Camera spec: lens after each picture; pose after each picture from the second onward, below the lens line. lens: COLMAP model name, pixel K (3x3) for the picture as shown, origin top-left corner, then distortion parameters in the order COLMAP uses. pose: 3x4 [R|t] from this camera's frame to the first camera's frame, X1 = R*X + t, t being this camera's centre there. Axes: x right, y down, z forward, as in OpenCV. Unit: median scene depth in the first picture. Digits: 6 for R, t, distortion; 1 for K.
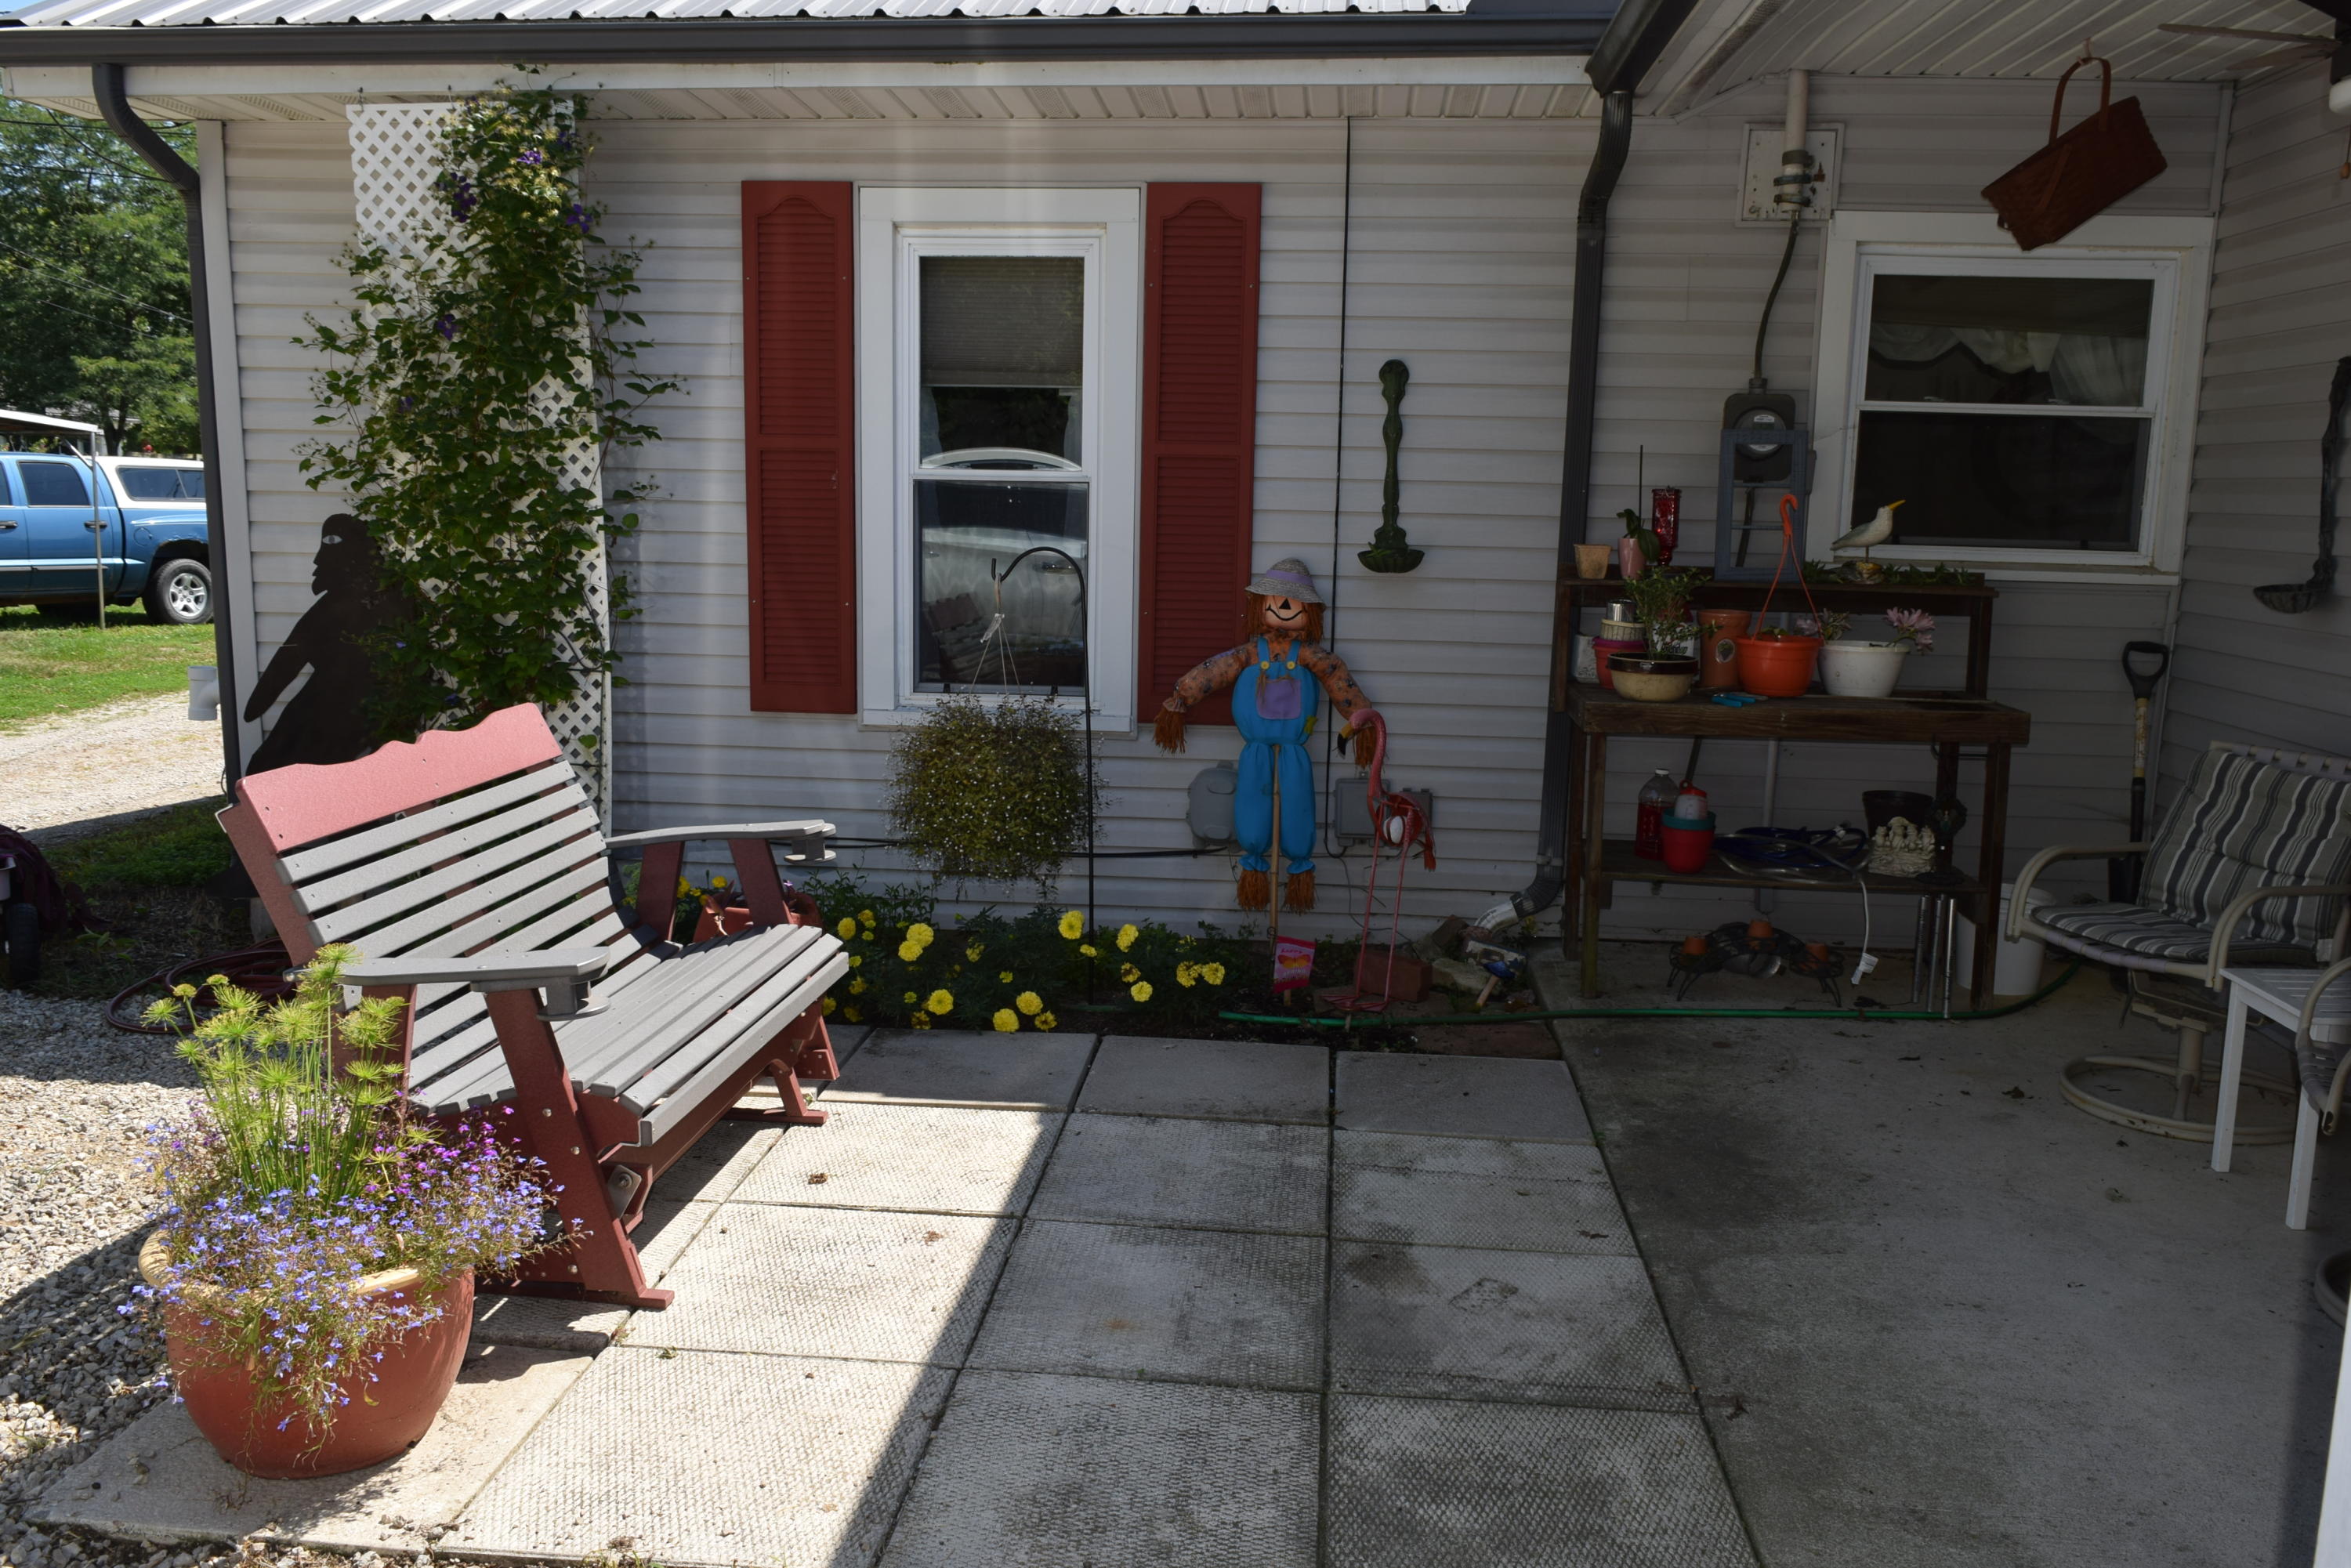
lens RADIAL K [[1818.4, 0, 1186.2], [0, 1818.4, 778.9], [0, 0, 1]] dist [-0.022013, 0.011274]
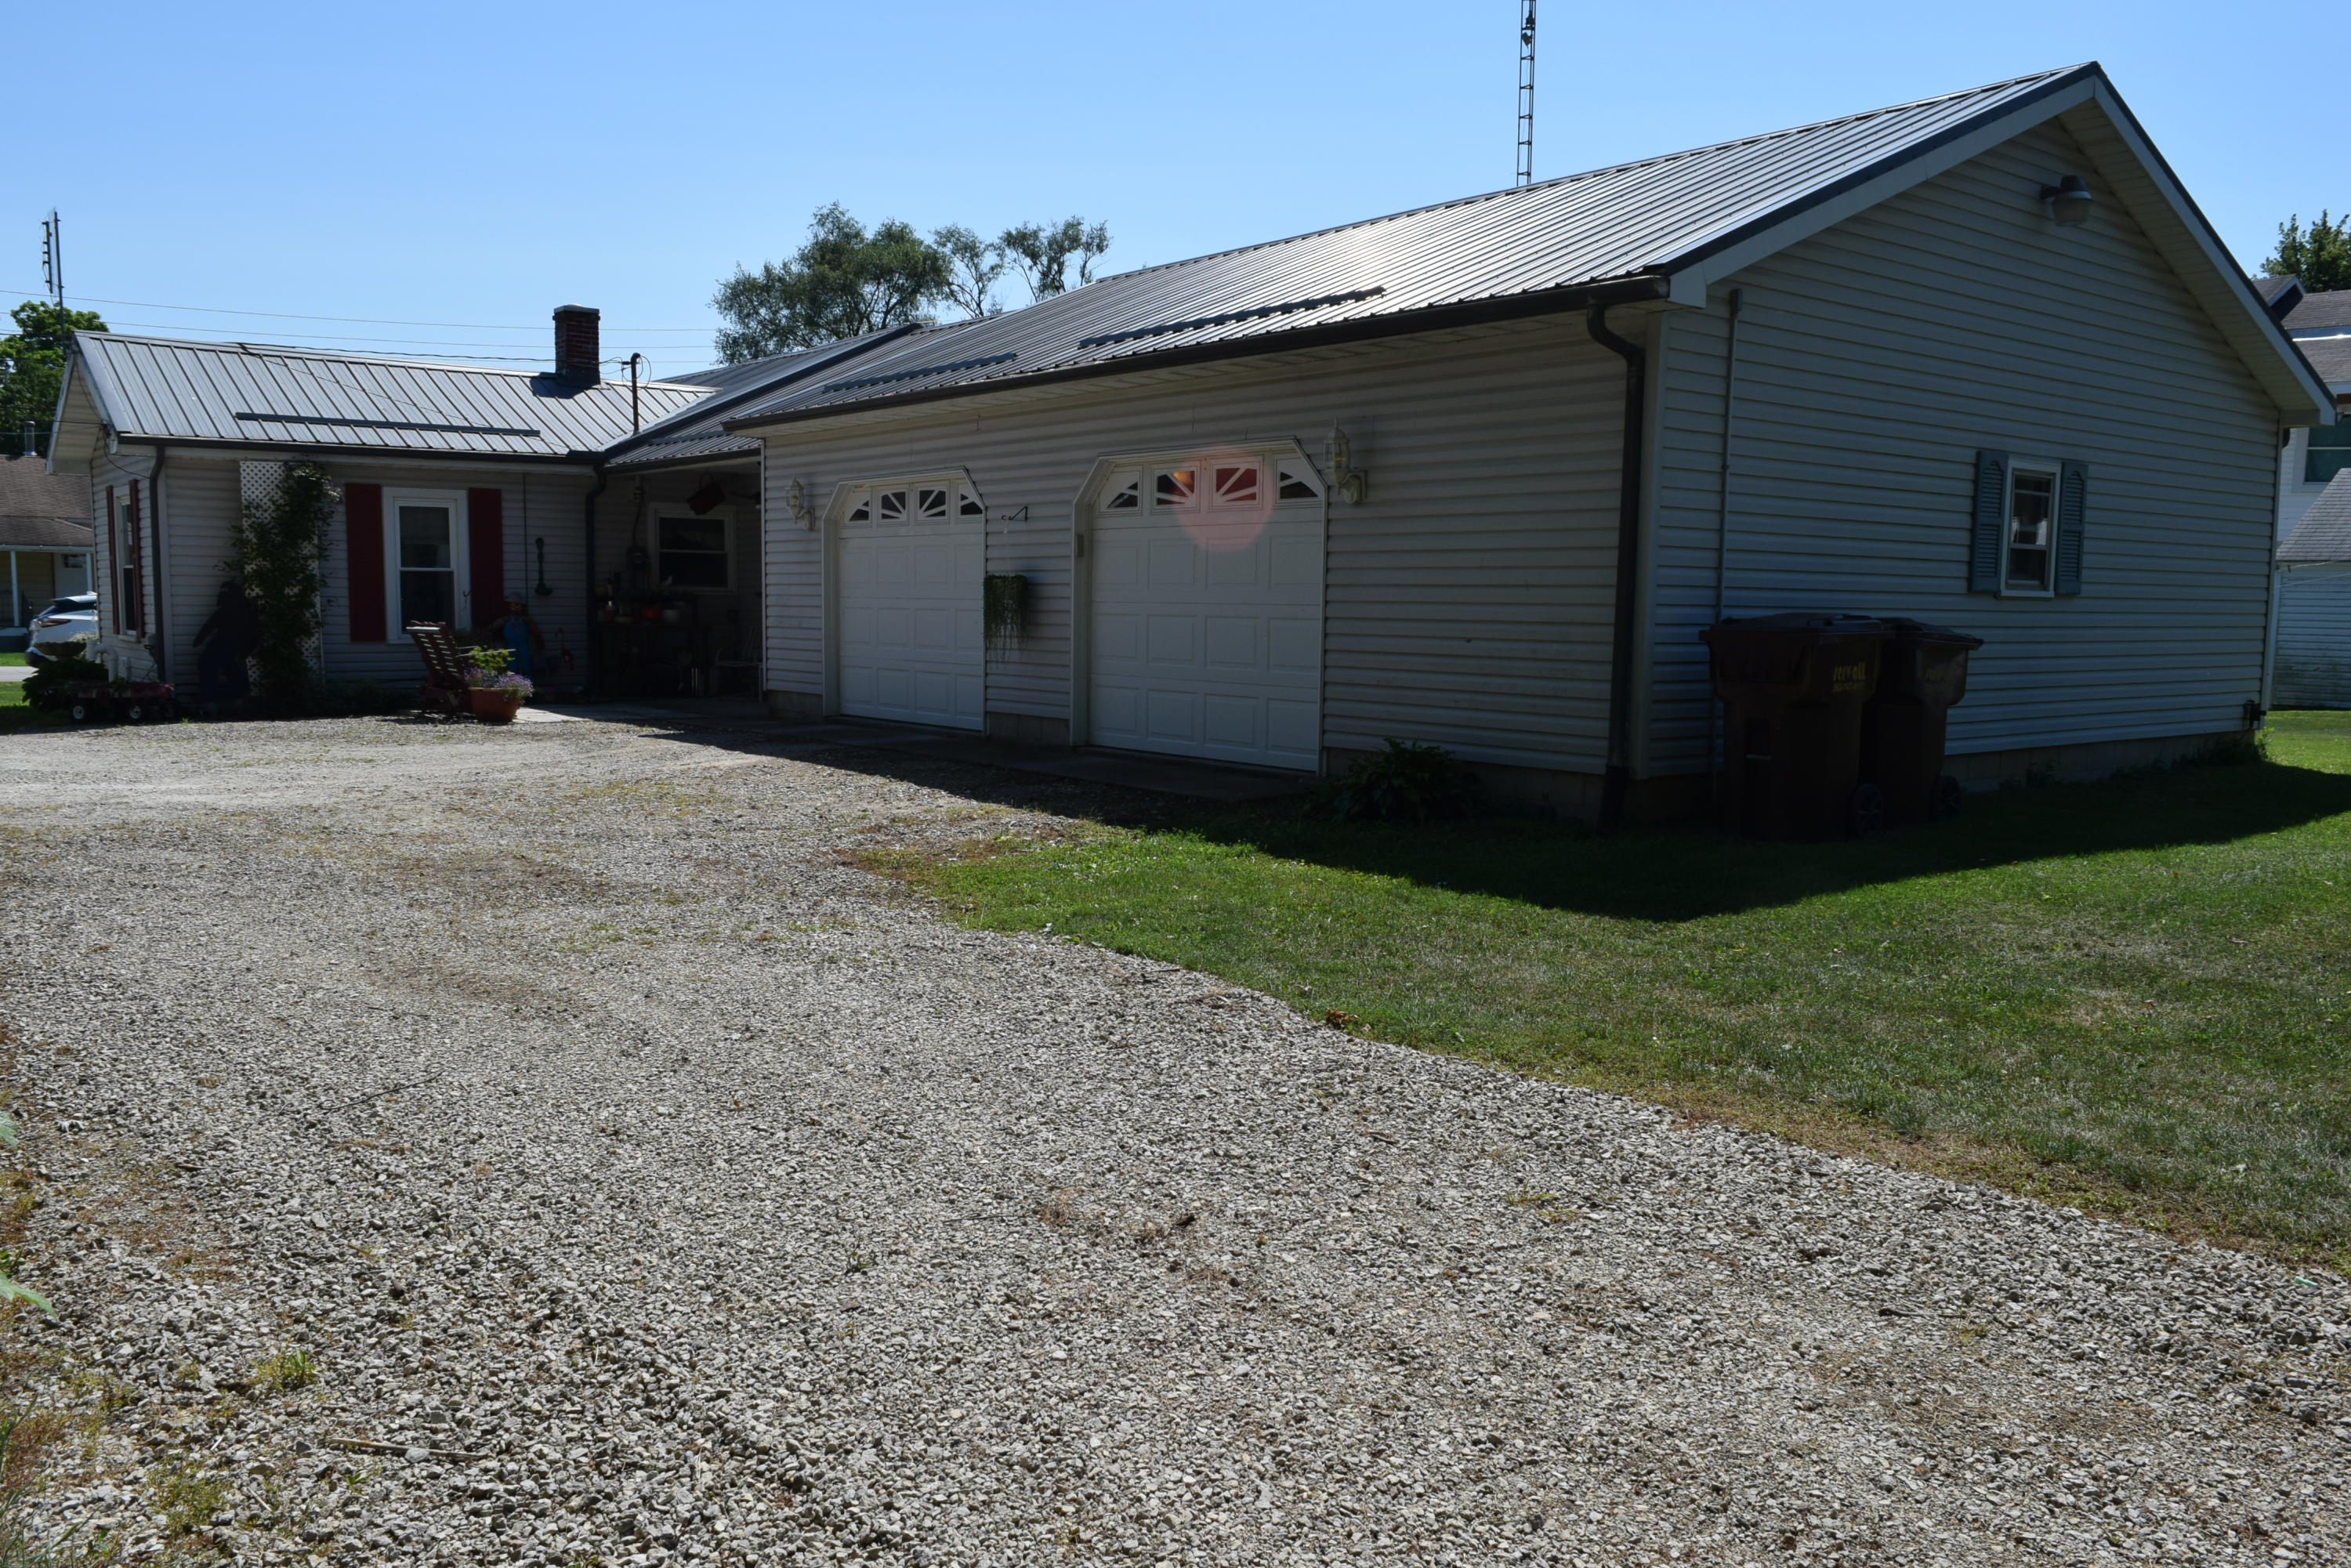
lens RADIAL K [[1818.4, 0, 1178.6], [0, 1818.4, 775.2], [0, 0, 1]] dist [-0.022013, 0.011274]
pose [[0.724020, -0.079862, 0.685140, -1.520338], [0.113731, 0.993502, -0.004380, 0.414559], [-0.680338, 0.081093, 0.728398, -2.542979]]
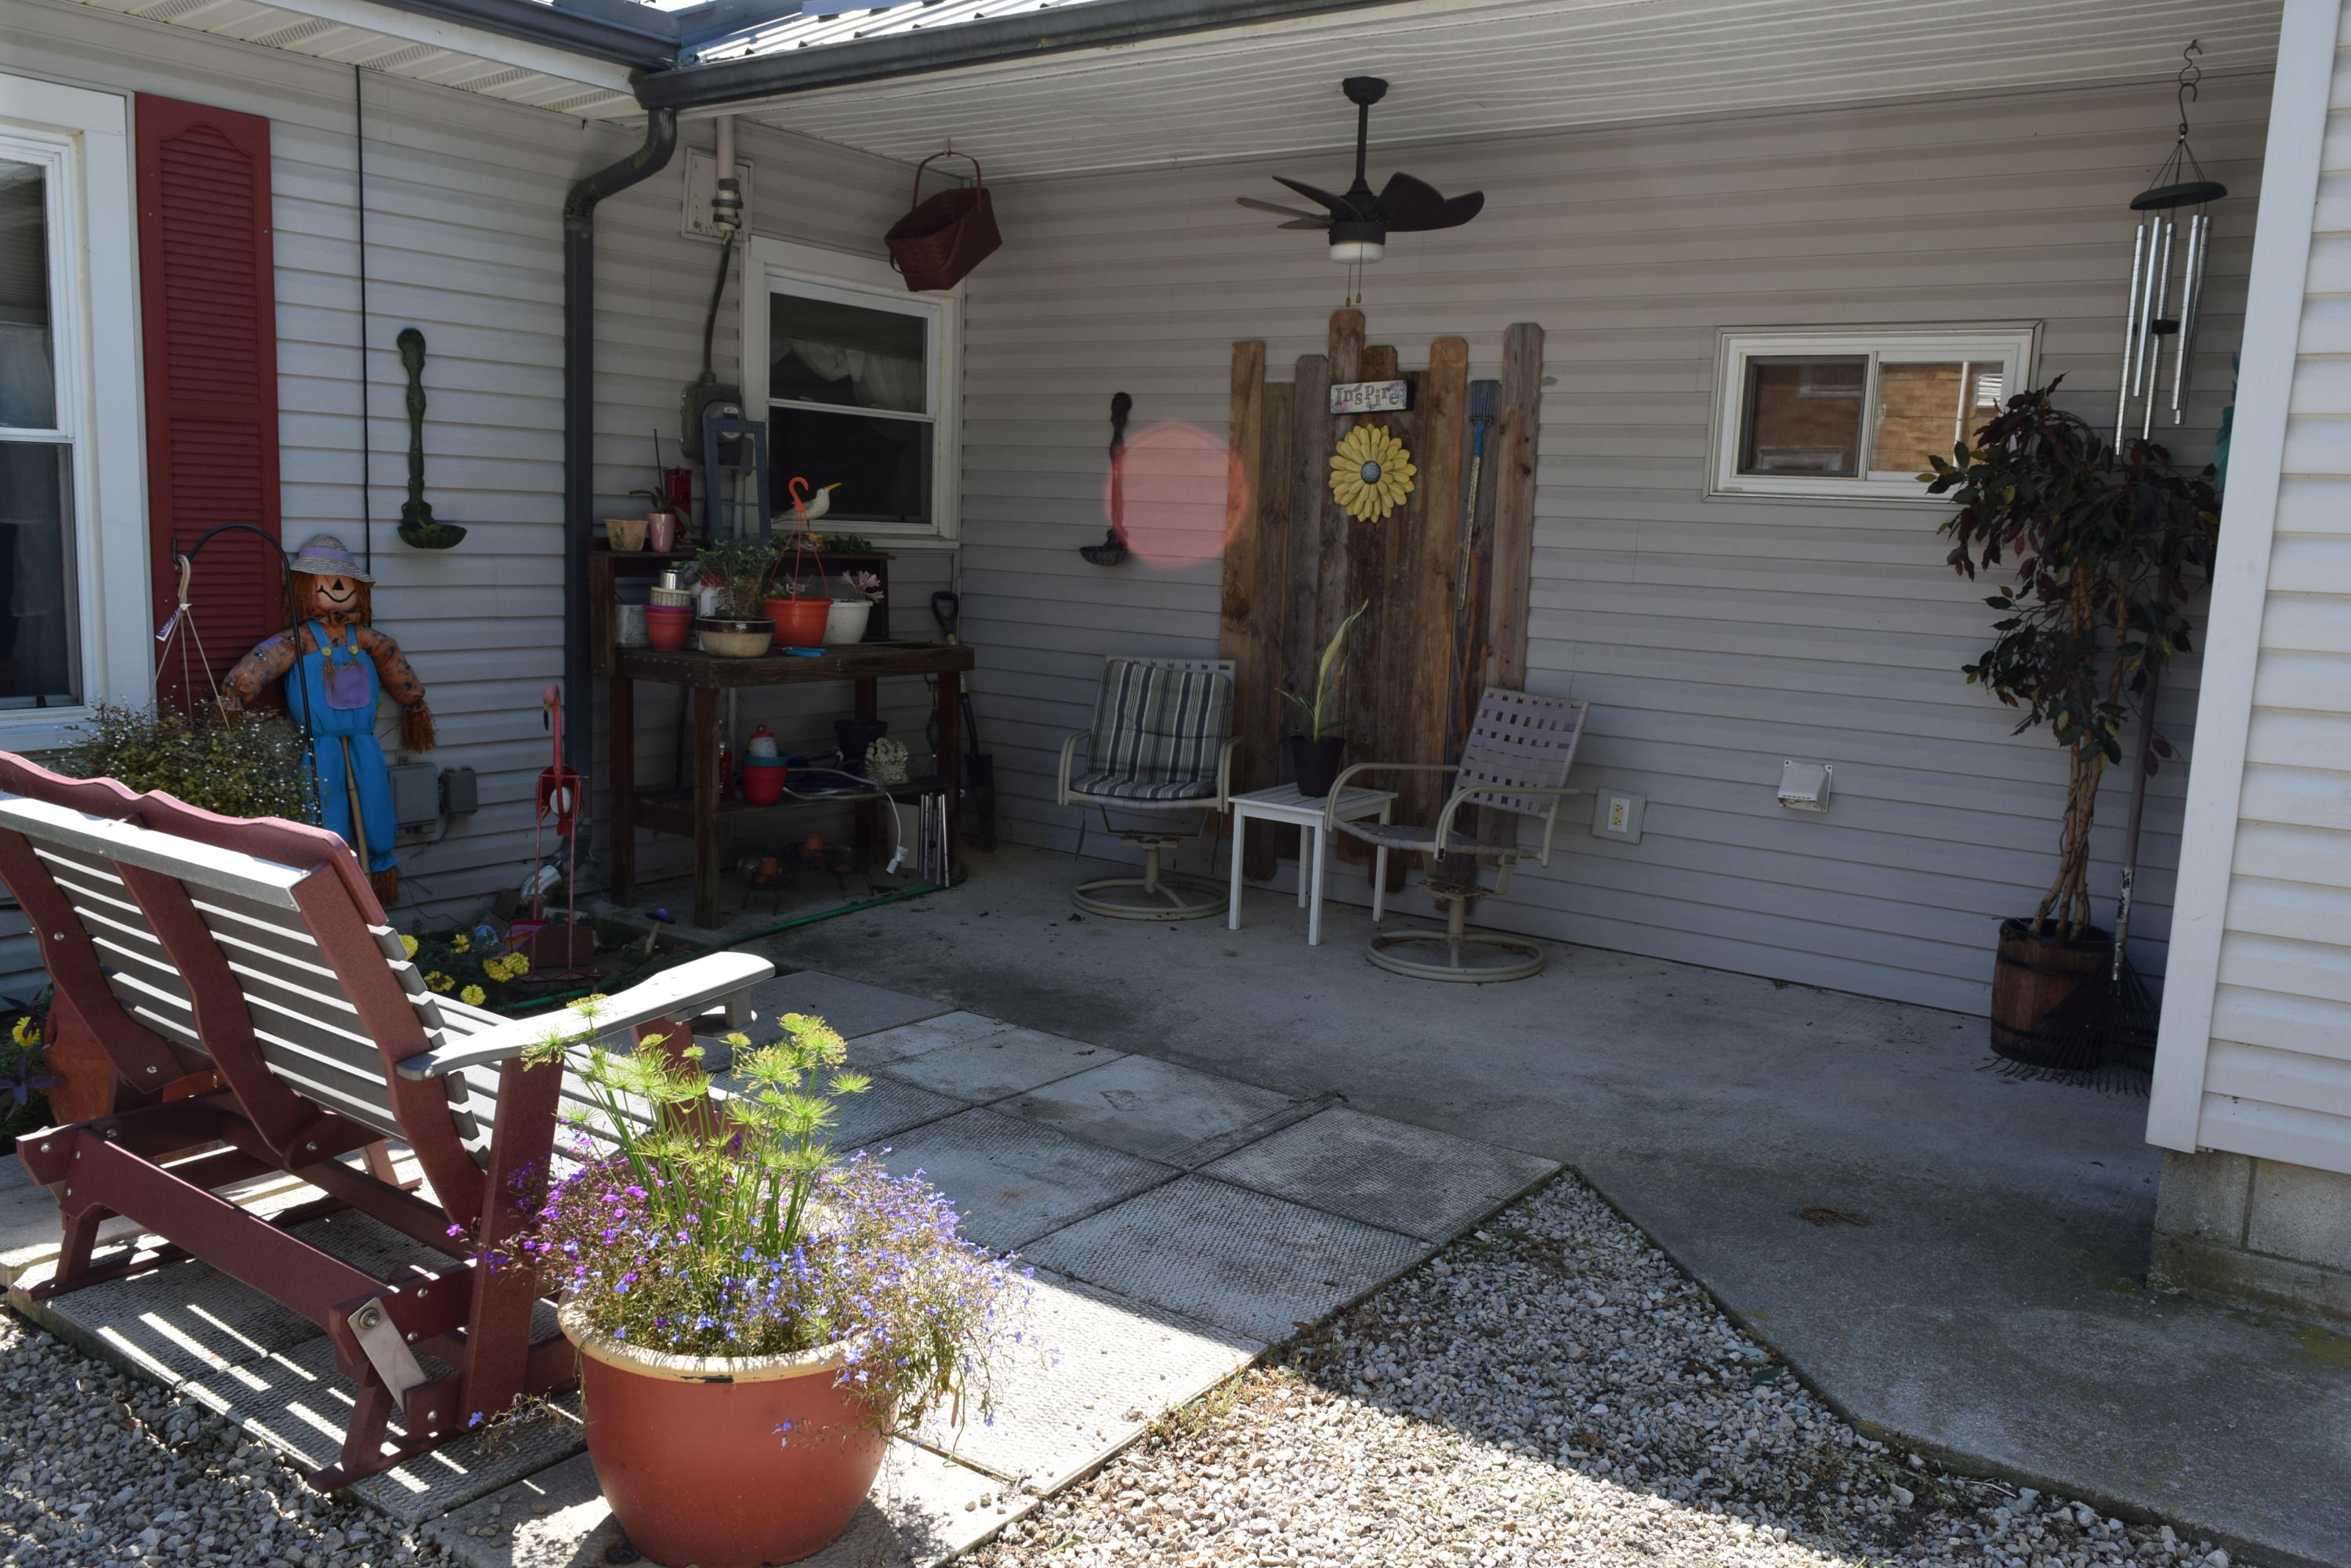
lens RADIAL K [[1818.4, 0, 1186.5], [0, 1818.4, 780.3], [0, 0, 1]] dist [-0.022013, 0.011274]
pose [[0.511015, -0.121906, 0.850883, -0.532407], [0.105496, 0.991303, 0.078666, -0.024545], [-0.853073, 0.049565, 0.519432, 0.160478]]
